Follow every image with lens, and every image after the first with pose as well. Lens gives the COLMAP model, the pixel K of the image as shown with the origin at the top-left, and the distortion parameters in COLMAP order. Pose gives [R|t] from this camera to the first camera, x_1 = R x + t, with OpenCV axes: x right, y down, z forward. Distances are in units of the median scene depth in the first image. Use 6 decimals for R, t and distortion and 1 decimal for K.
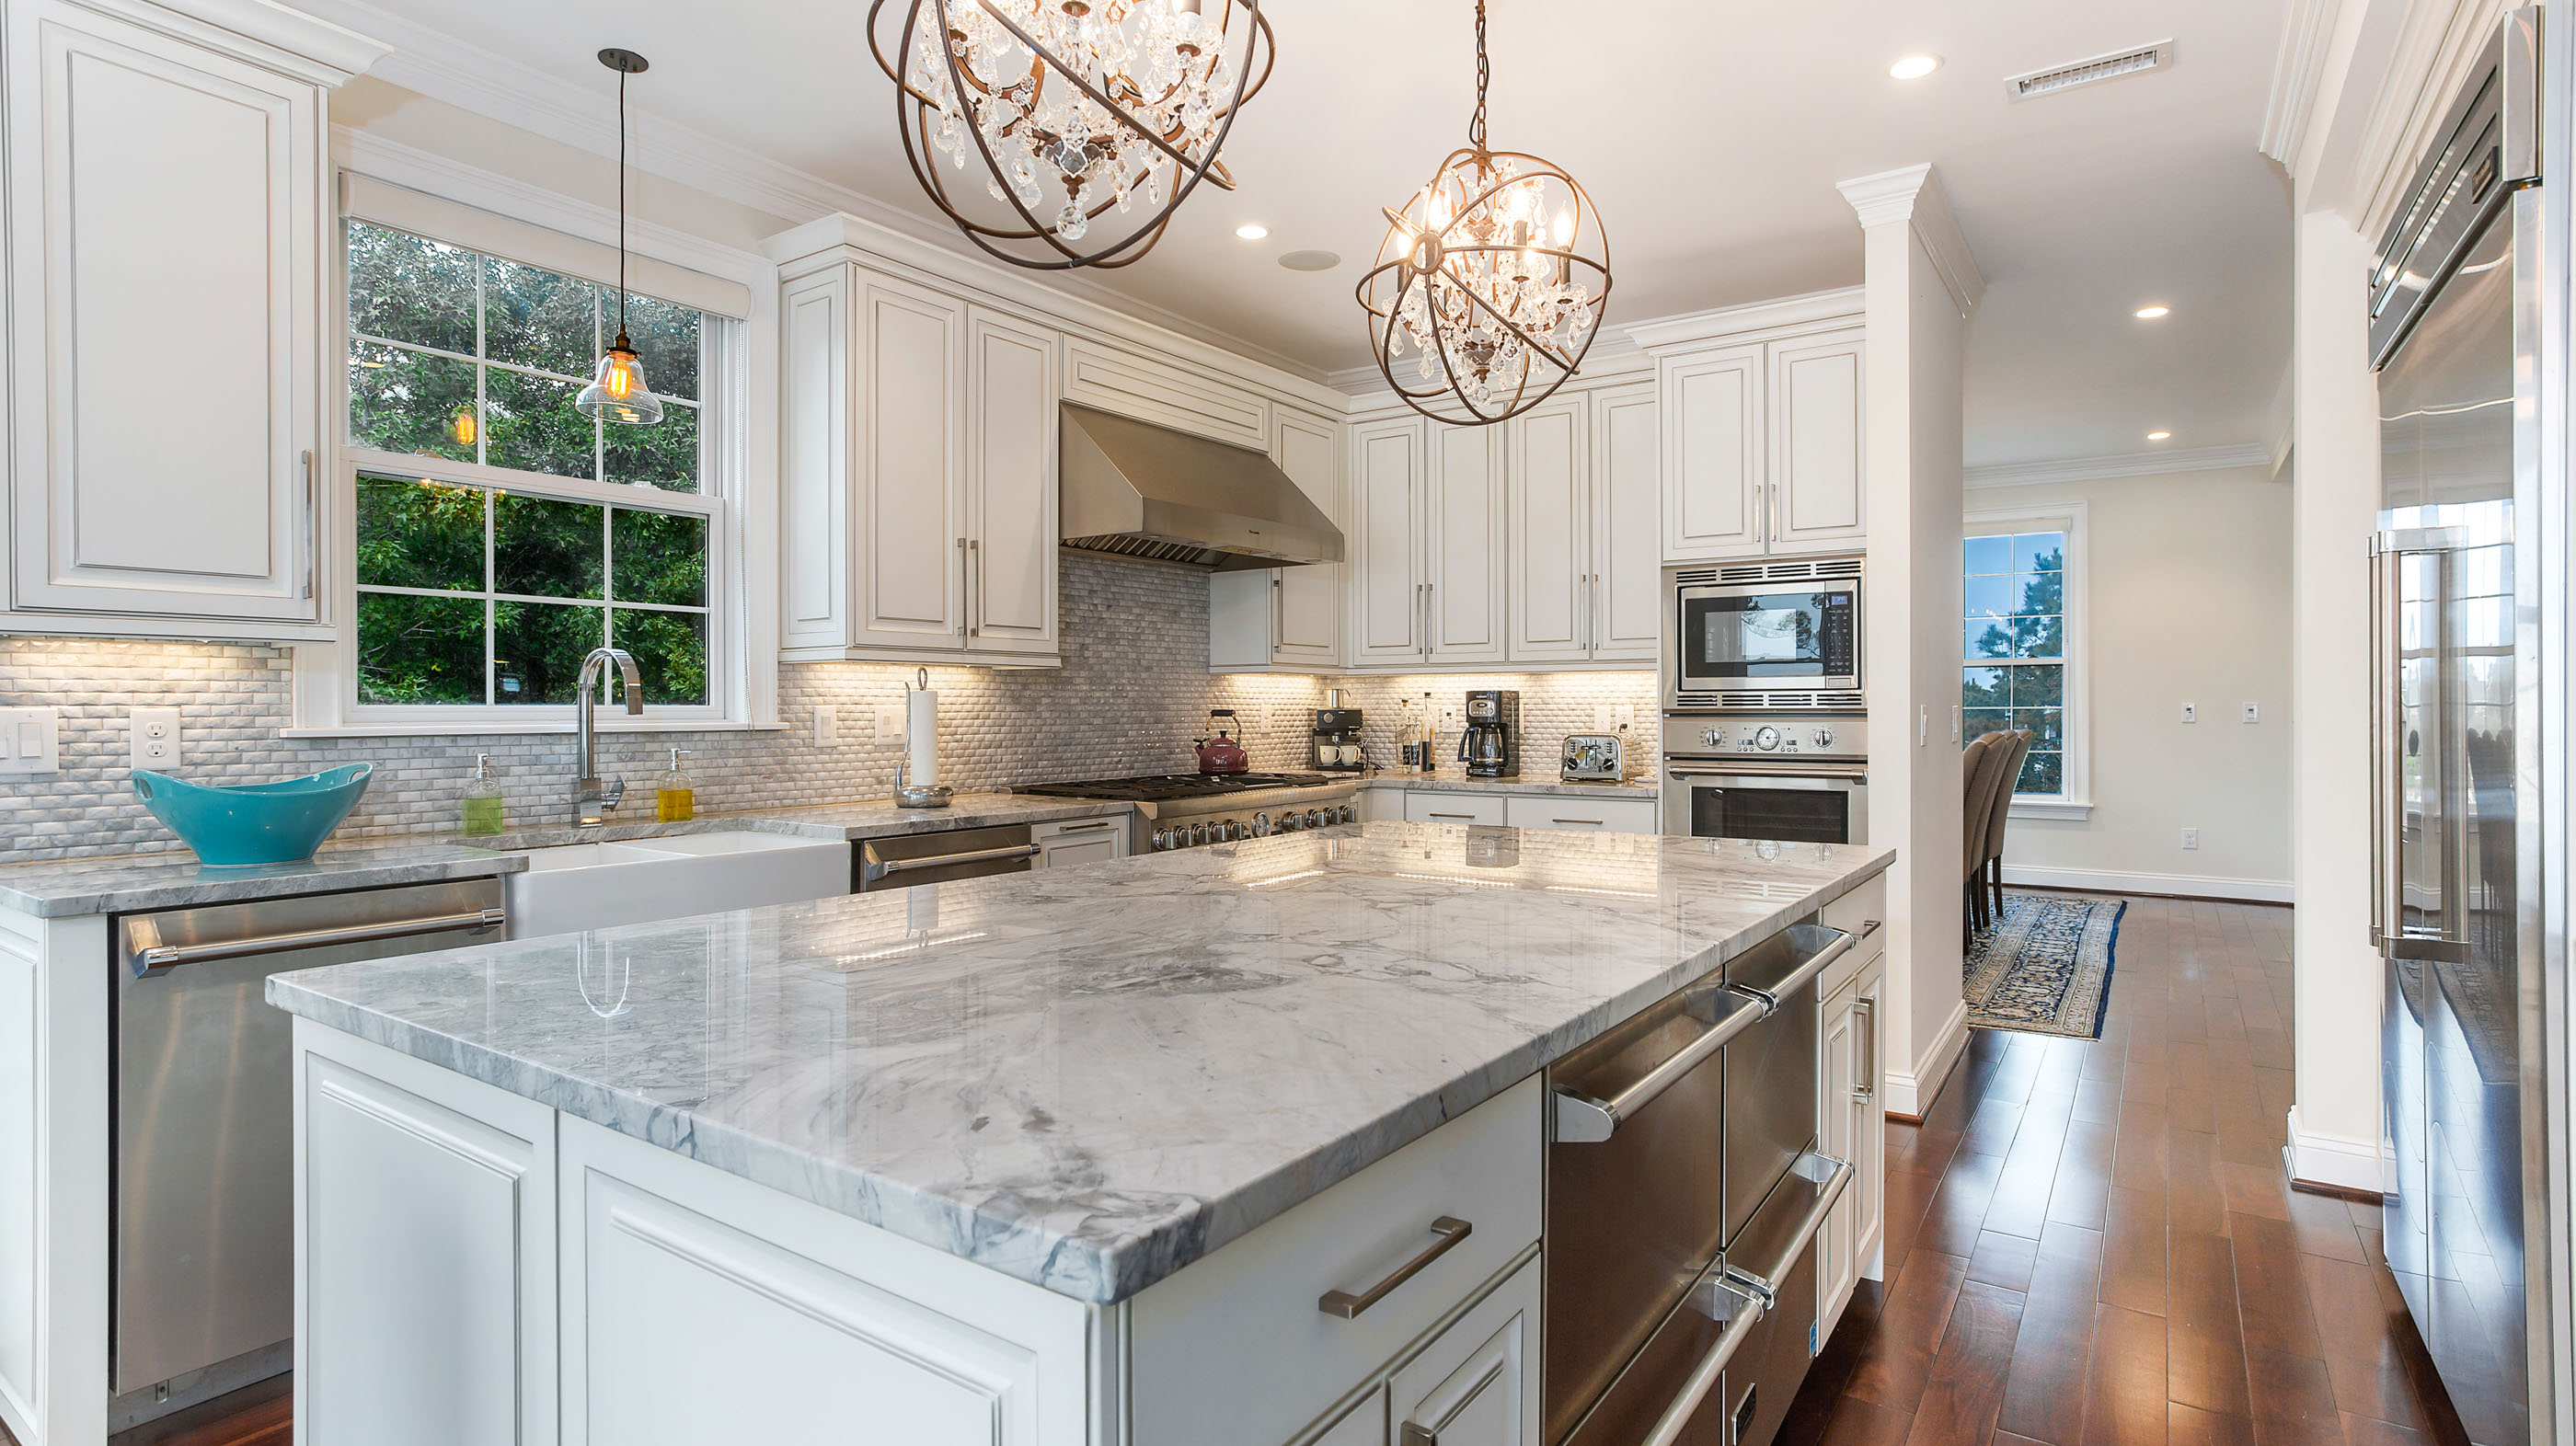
lens RADIAL K [[1308.0, 0, 1162.3], [0, 1308.0, 675.6], [0, 0, 1]] dist [-0.029517, 0.012485]
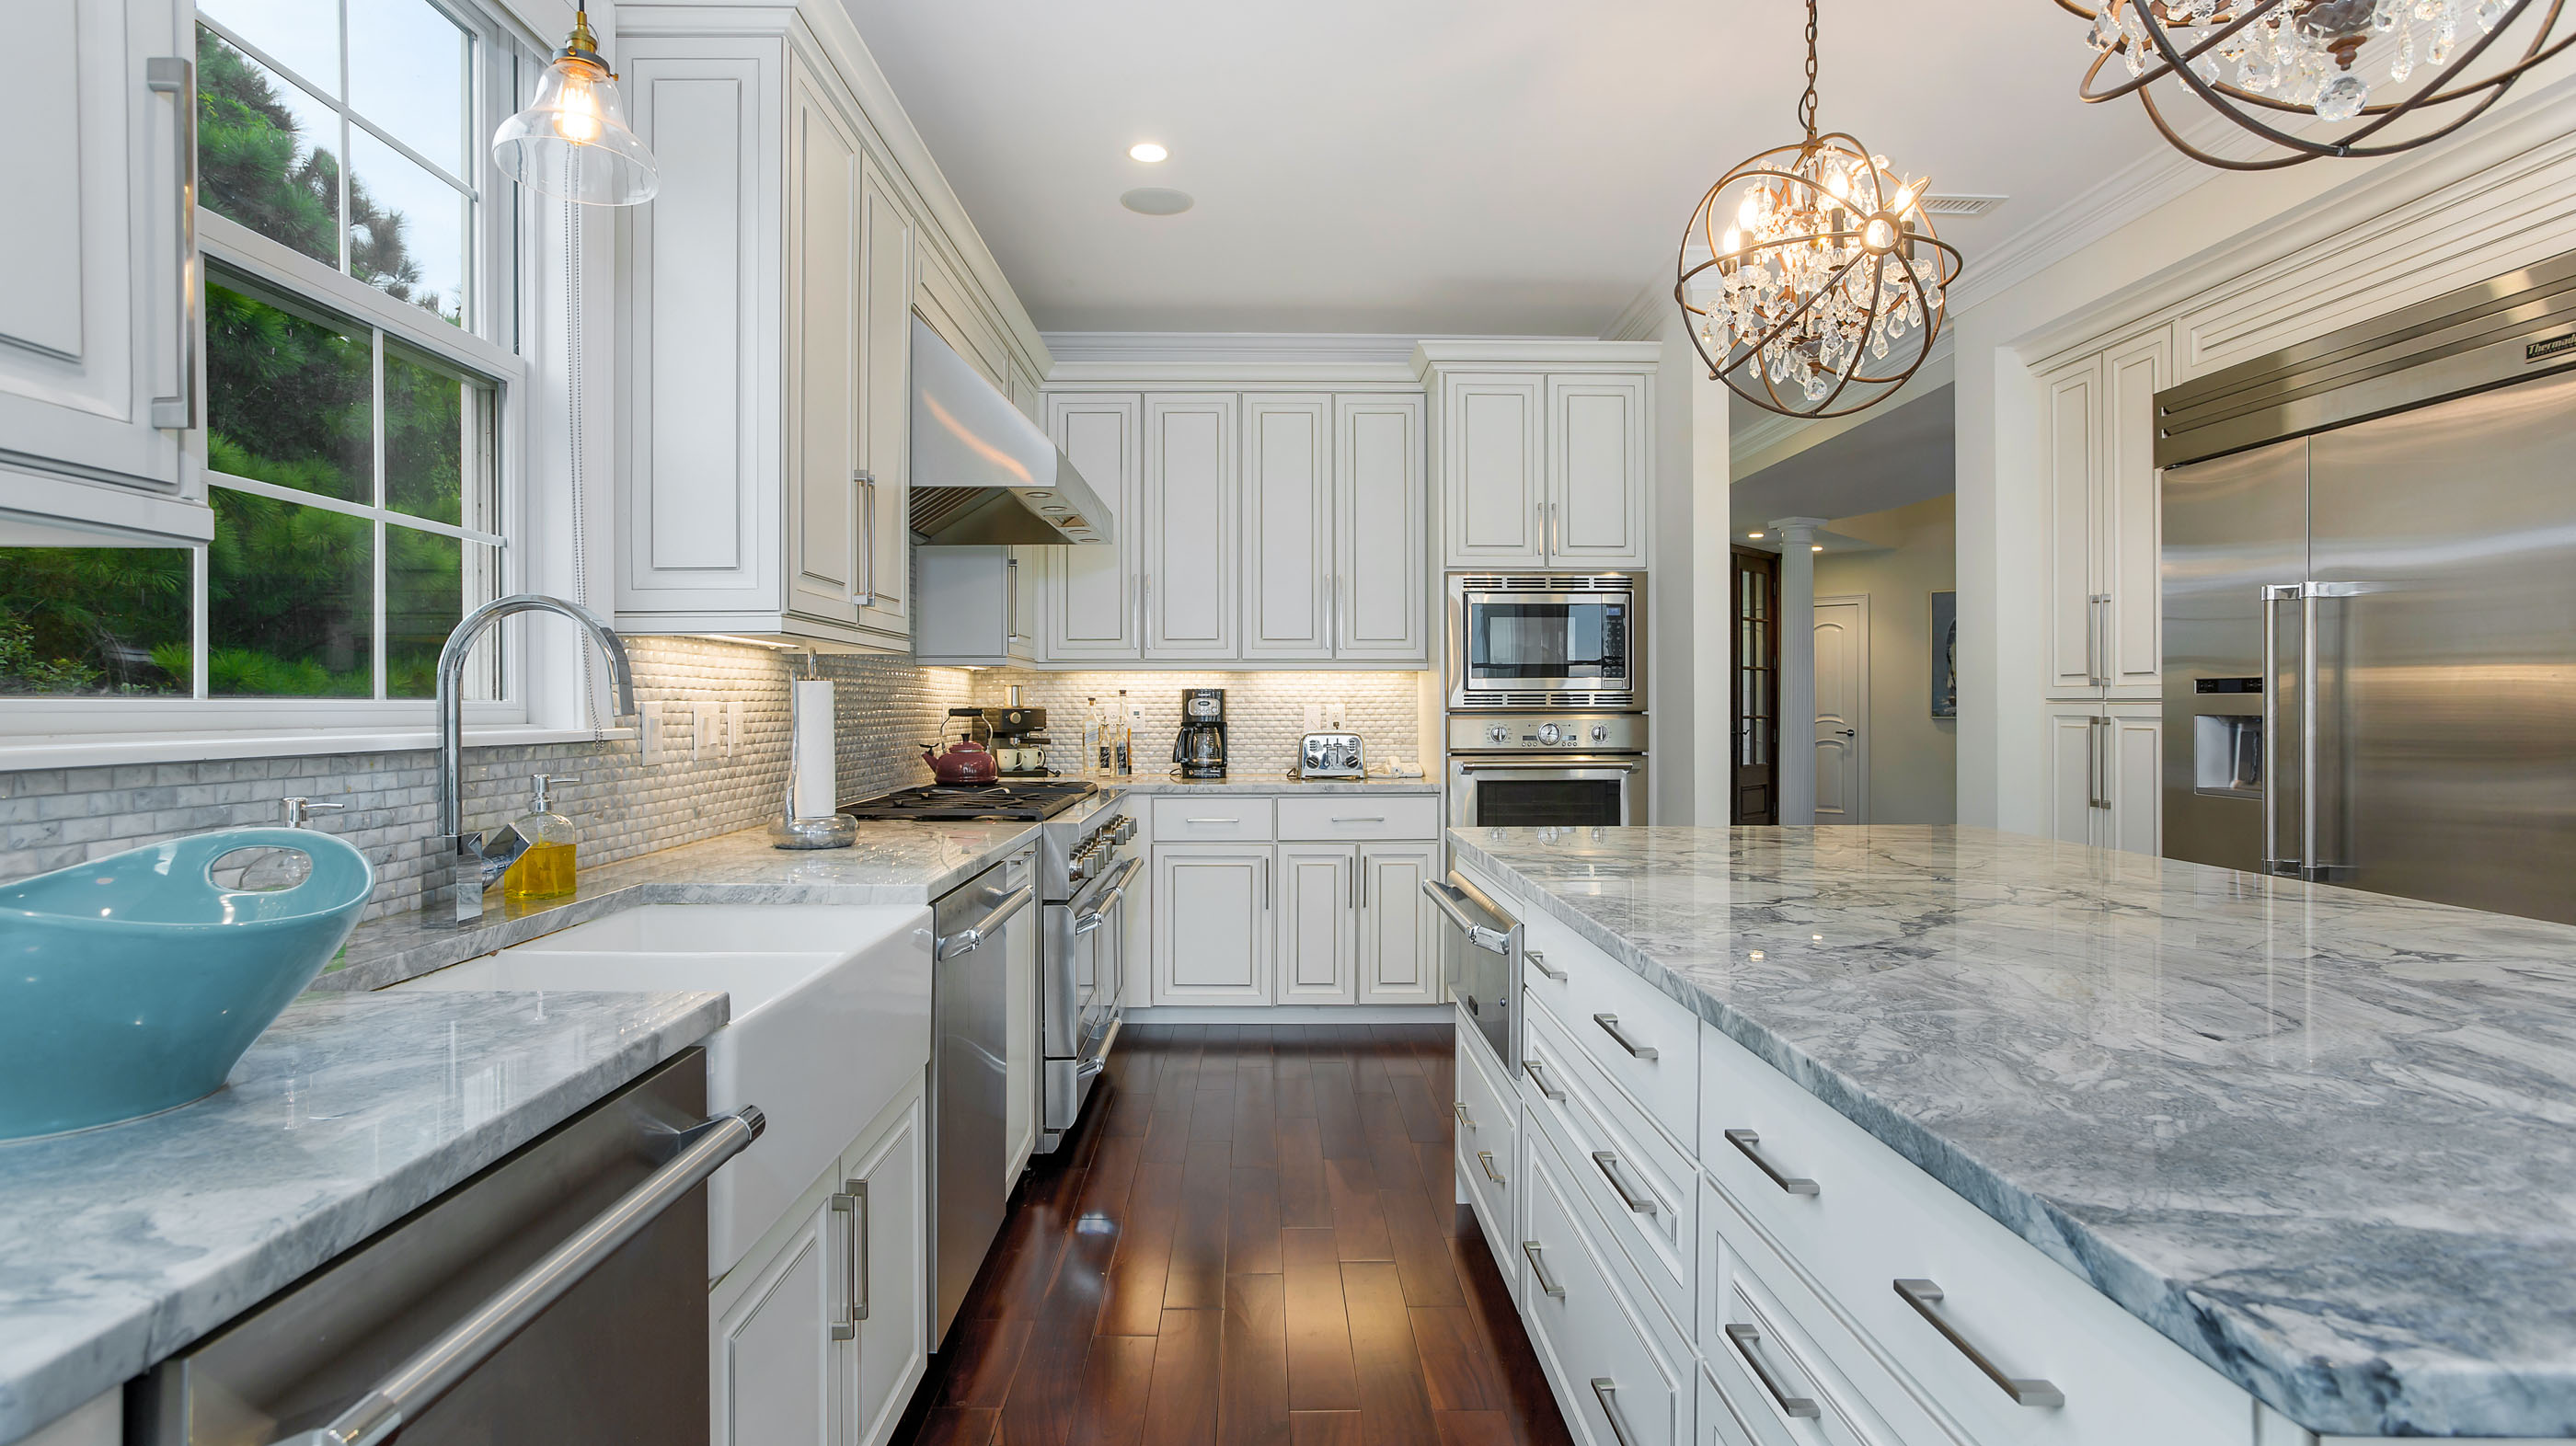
lens RADIAL K [[1272.8, 0, 1279.9], [0, 1272.8, 708.4], [0, 0, 1]] dist [-0.032393, 0.009800]
pose [[0.791945, -0.000879, 0.610592, -0.363981], [-0.014001, 0.999710, 0.019599, 0.008513], [-0.610432, -0.024070, 0.791703, 0.279560]]
